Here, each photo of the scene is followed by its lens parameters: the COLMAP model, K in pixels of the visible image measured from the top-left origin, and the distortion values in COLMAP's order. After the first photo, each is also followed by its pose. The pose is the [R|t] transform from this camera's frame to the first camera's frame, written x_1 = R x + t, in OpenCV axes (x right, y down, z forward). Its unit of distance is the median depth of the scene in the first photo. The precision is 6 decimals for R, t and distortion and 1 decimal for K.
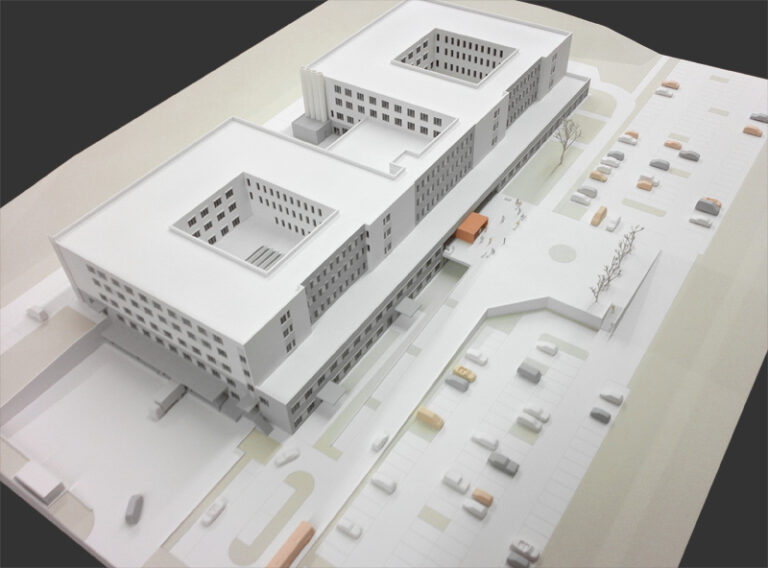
lens RADIAL K [[718.8, 0, 384.0], [0, 718.8, 284.0], [0, 0, 1]] dist [-0.002417, -0.007330]
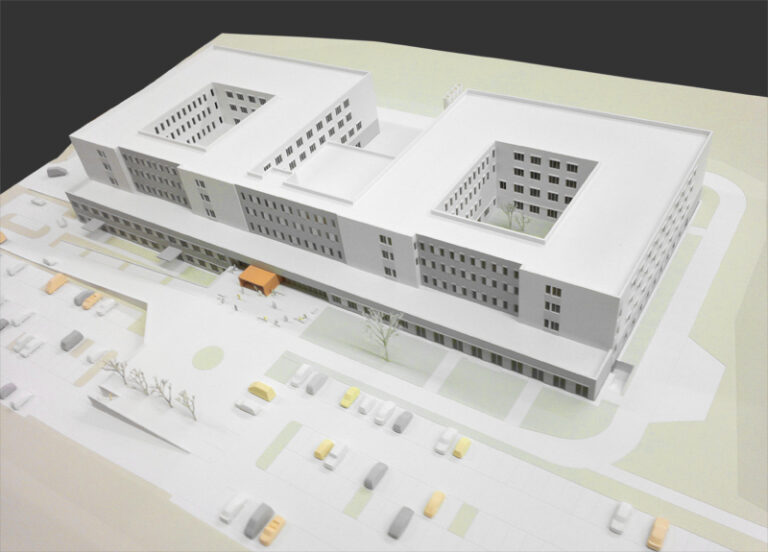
lens RADIAL K [[735.2, 0, 384.0], [0, 735.2, 276.0], [0, 0, 1]] dist [-0.004375, -0.008391]
pose [[0.032913, 0.685277, -0.727539, 0.823022], [-0.597136, 0.597212, 0.535506, -0.693197], [0.801464, 0.416814, 0.428859, 0.748522]]
